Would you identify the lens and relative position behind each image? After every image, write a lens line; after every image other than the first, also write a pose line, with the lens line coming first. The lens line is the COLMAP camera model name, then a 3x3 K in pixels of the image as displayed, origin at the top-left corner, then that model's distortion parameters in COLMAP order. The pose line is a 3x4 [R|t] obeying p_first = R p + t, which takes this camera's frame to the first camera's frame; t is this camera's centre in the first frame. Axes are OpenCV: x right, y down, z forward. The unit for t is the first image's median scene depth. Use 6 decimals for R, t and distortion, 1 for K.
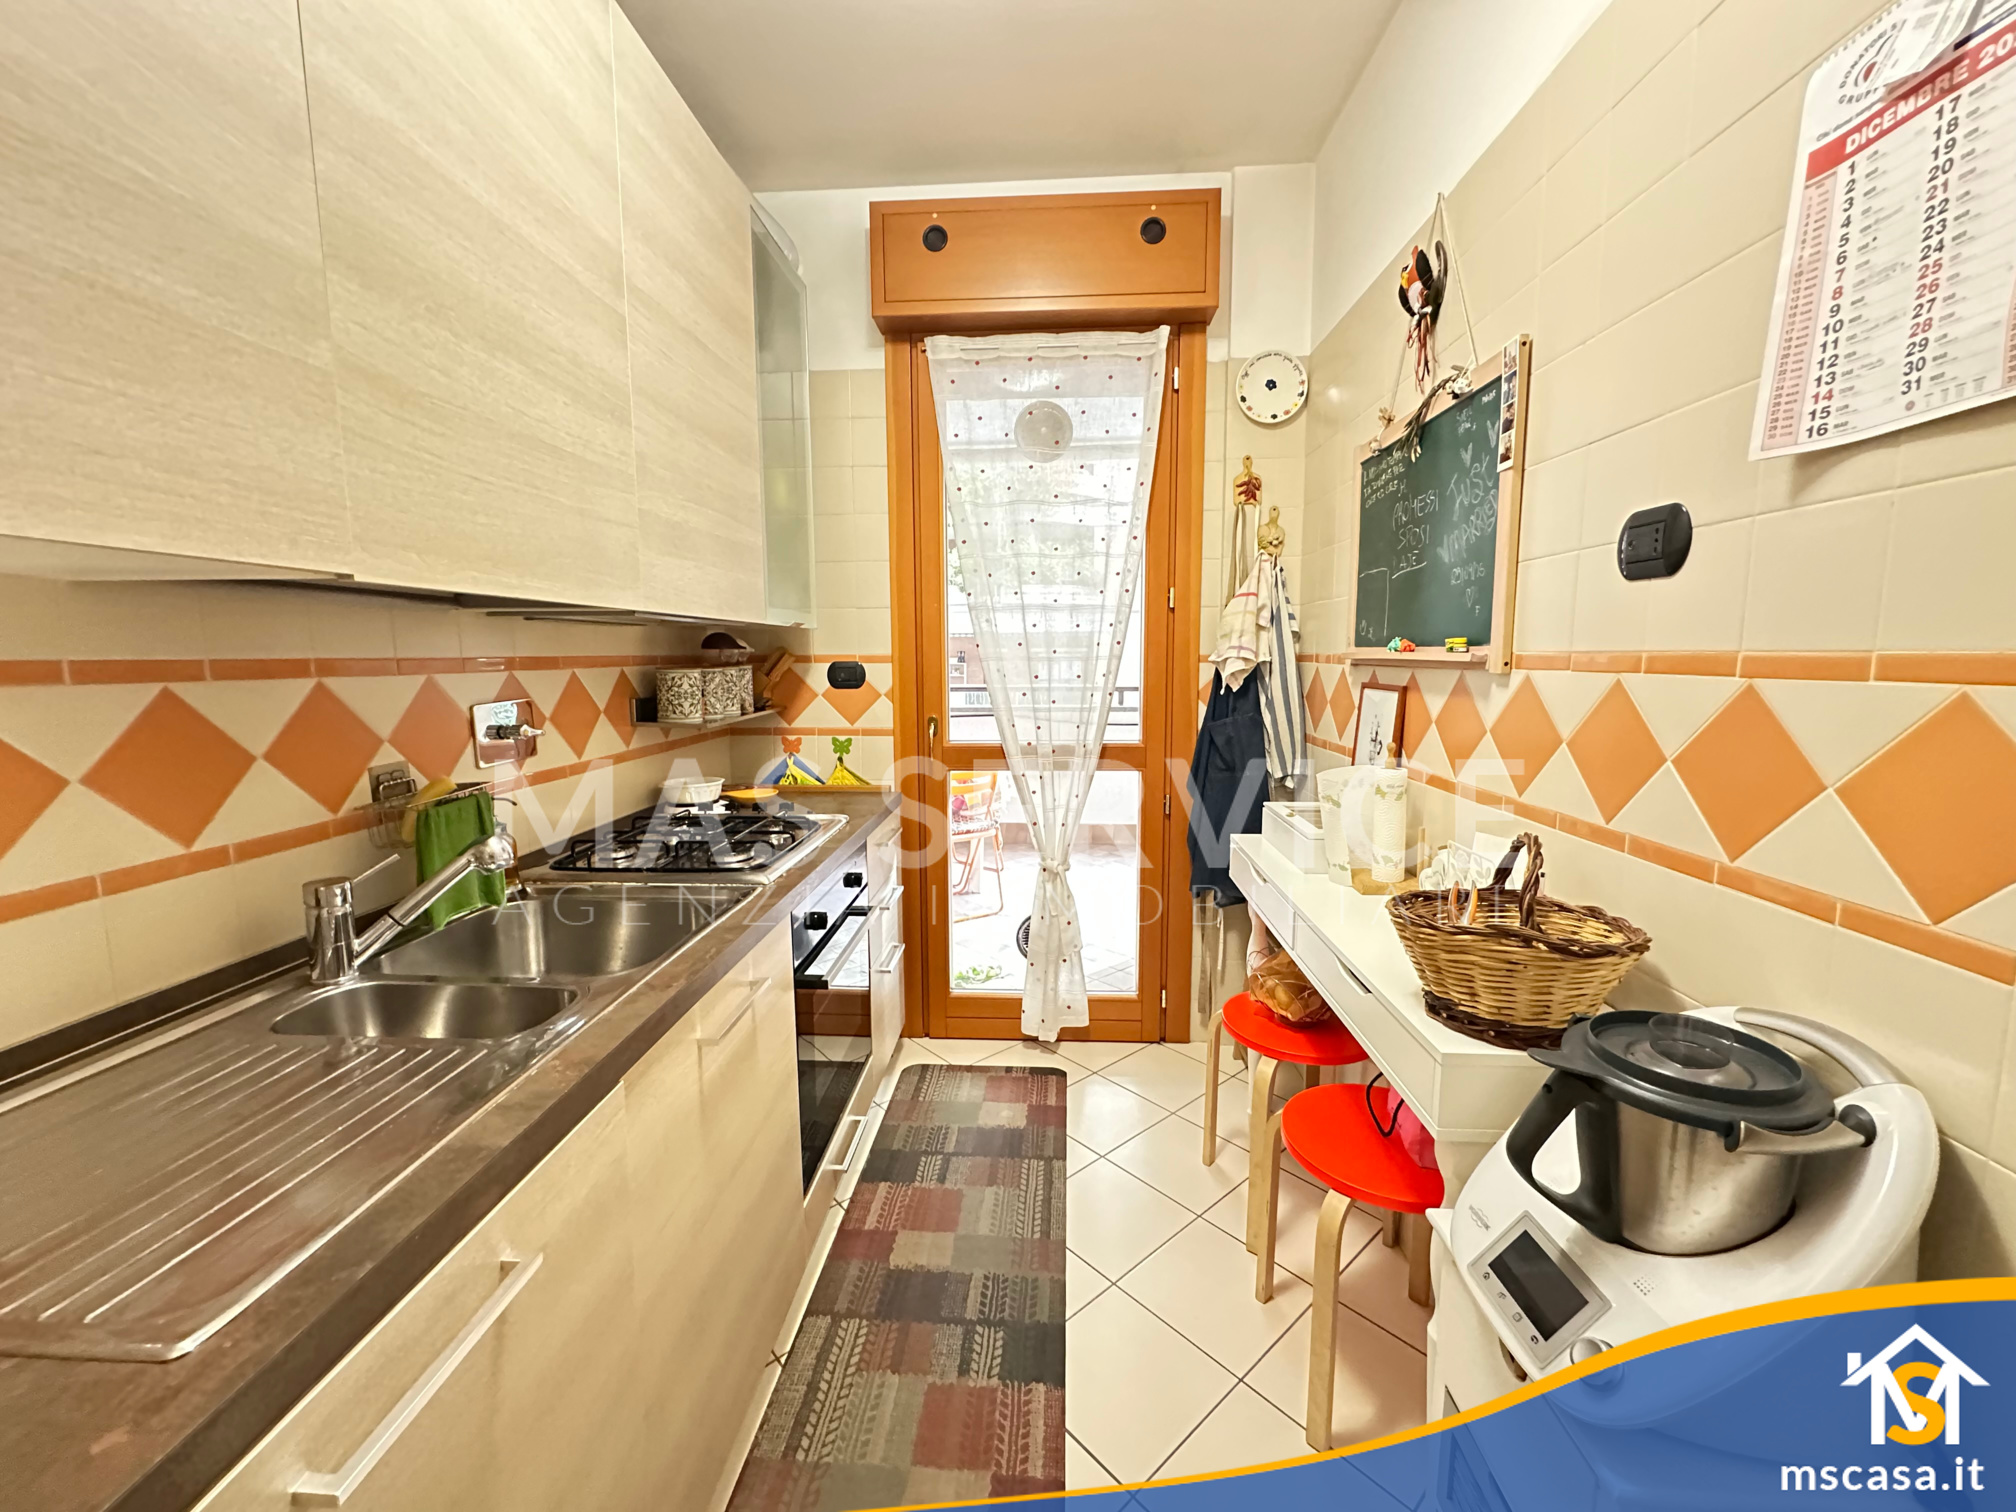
lens RADIAL K [[806.2, 0, 1011.2], [0, 806.2, 754.8], [0, 0, 1]] dist [-0.005327, 0.000972]
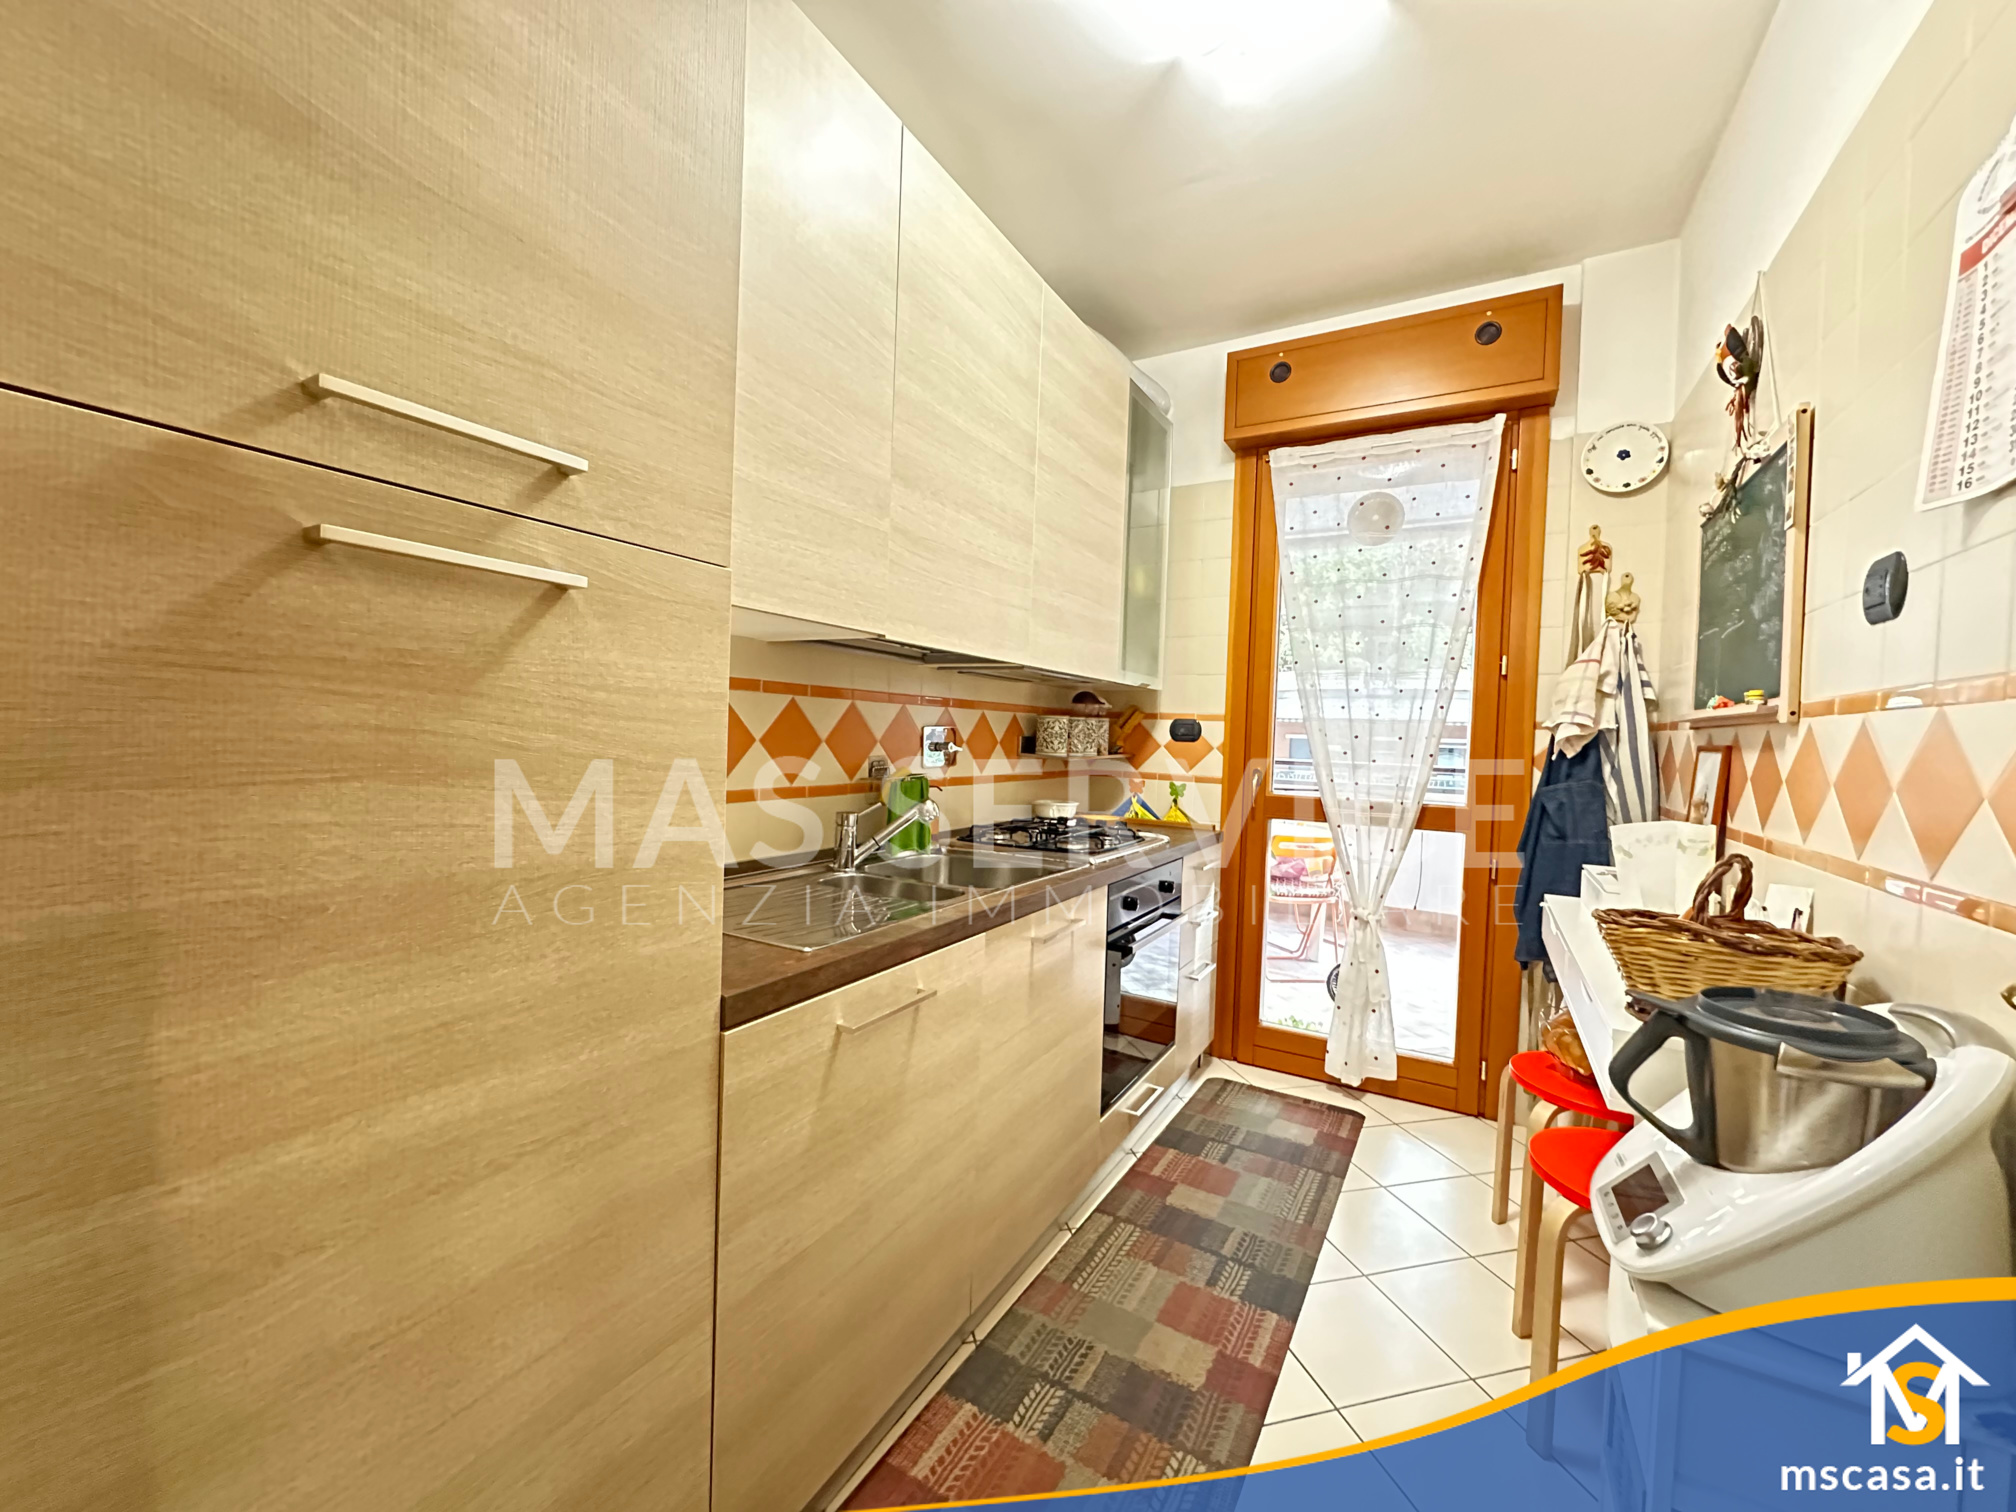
lens RADIAL K [[806.2, 0, 1007.3], [0, 806.2, 753.8], [0, 0, 1]] dist [-0.005327, 0.000972]
pose [[0.891835, 0.046690, -0.449945, 0.133843], [-0.094090, 0.992051, -0.083552, 0.081166], [0.442467, 0.116850, 0.889139, -0.232324]]
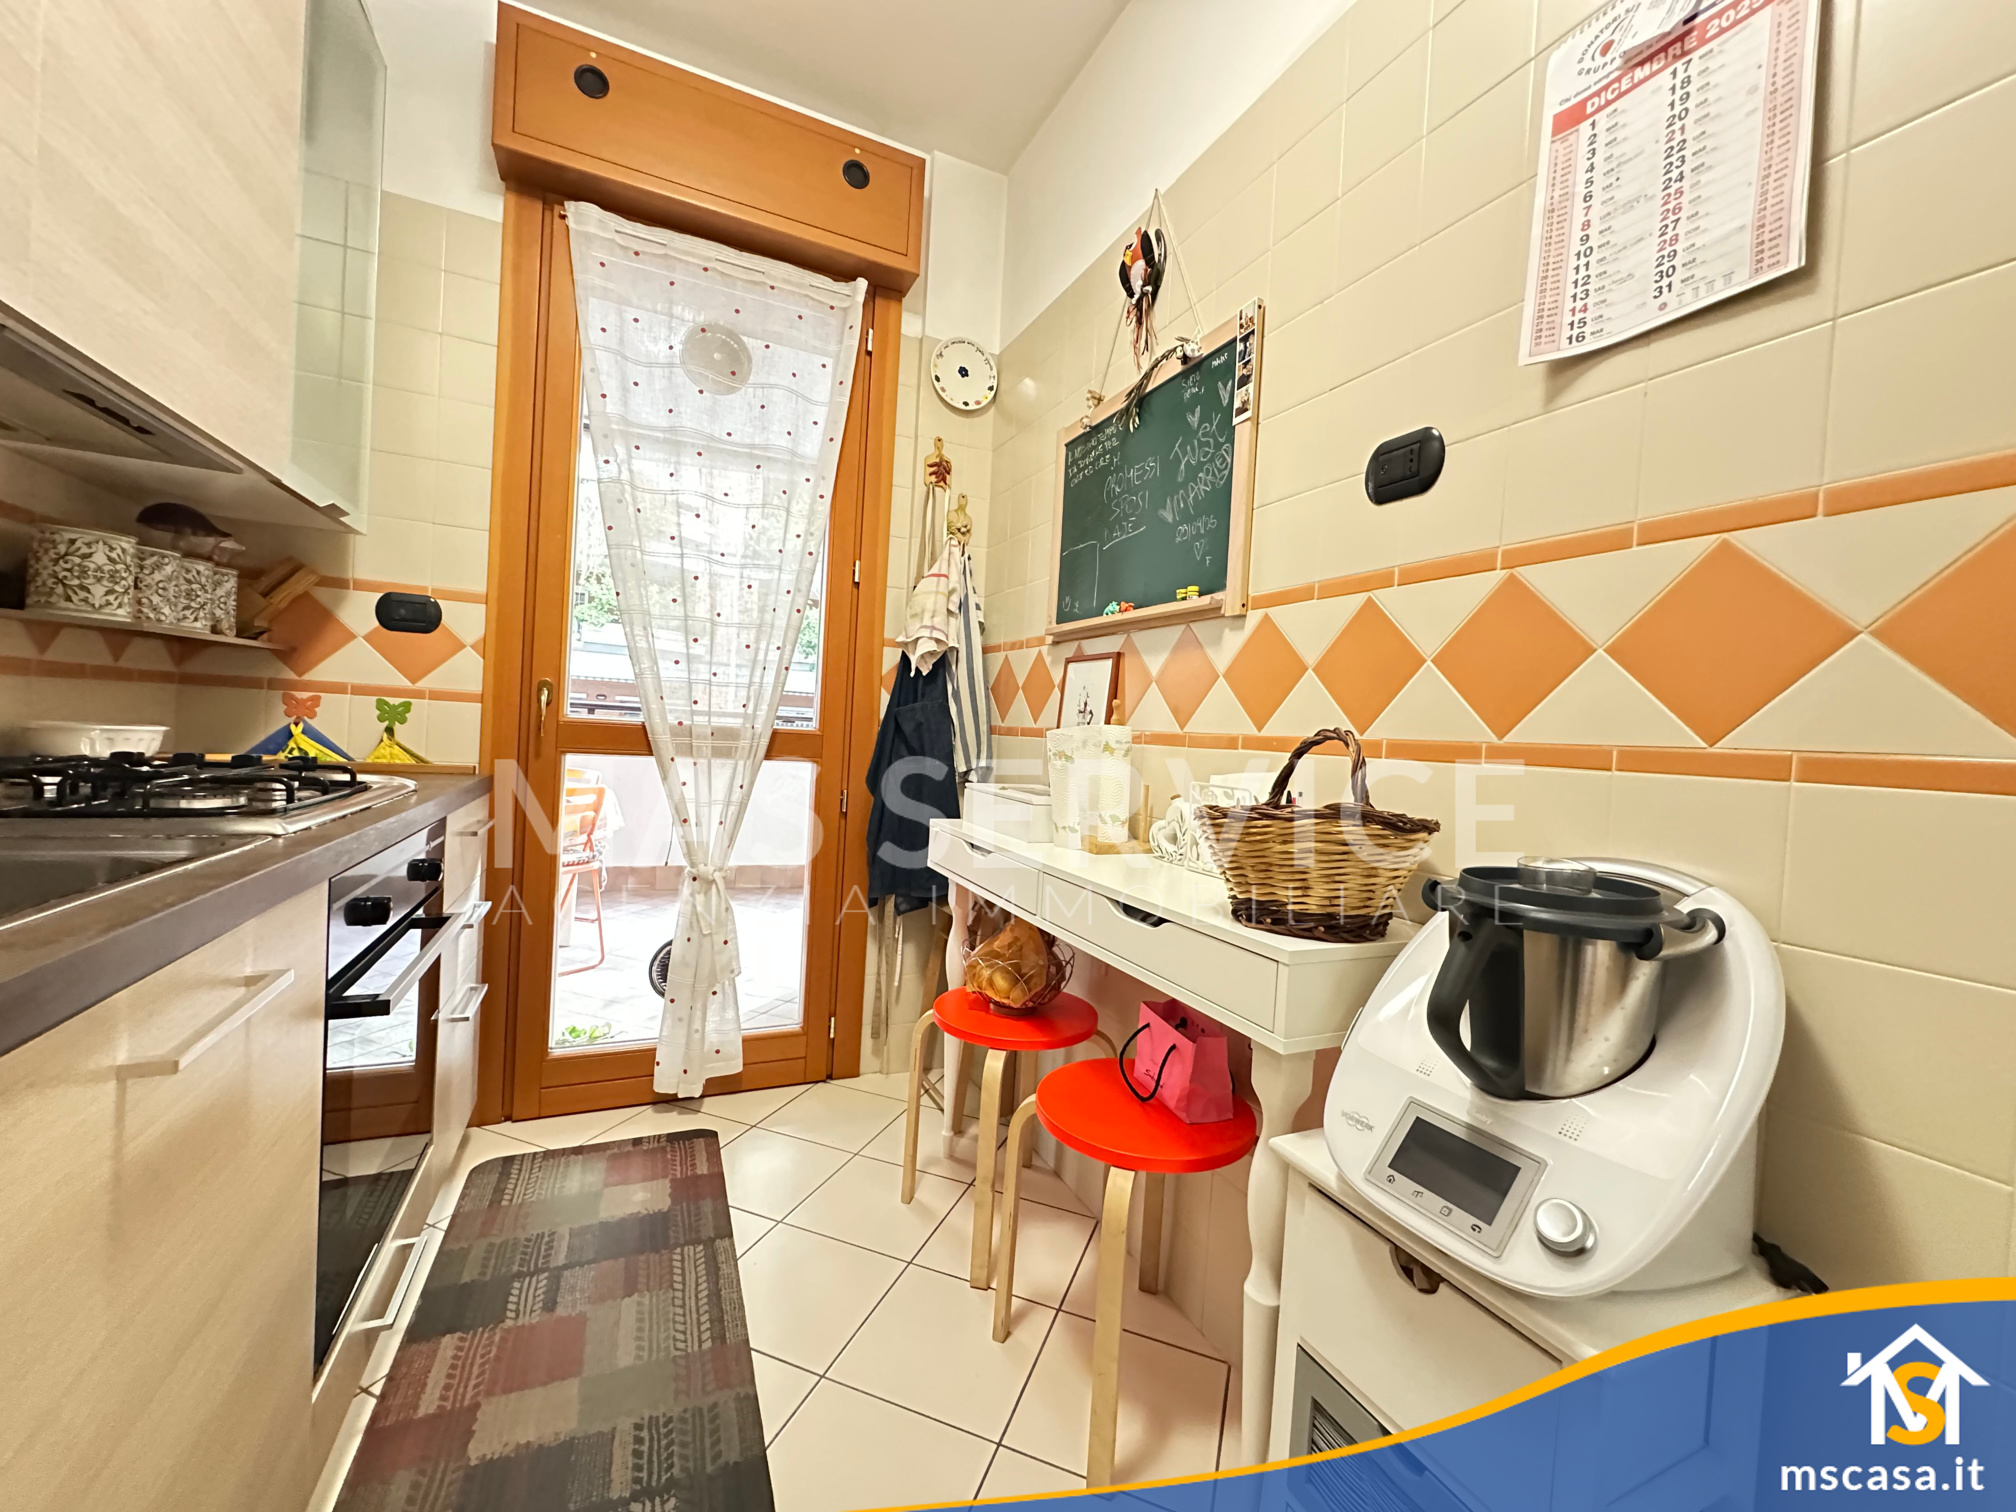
lens RADIAL K [[806.2, 0, 1015.4], [0, 806.2, 752.4], [0, 0, 1]] dist [-0.005327, 0.000972]
pose [[0.879506, 0.045128, 0.473744, -0.086908], [-0.003156, 0.996025, -0.089019, 0.118200], [-0.475878, 0.076797, 0.876152, 0.174777]]
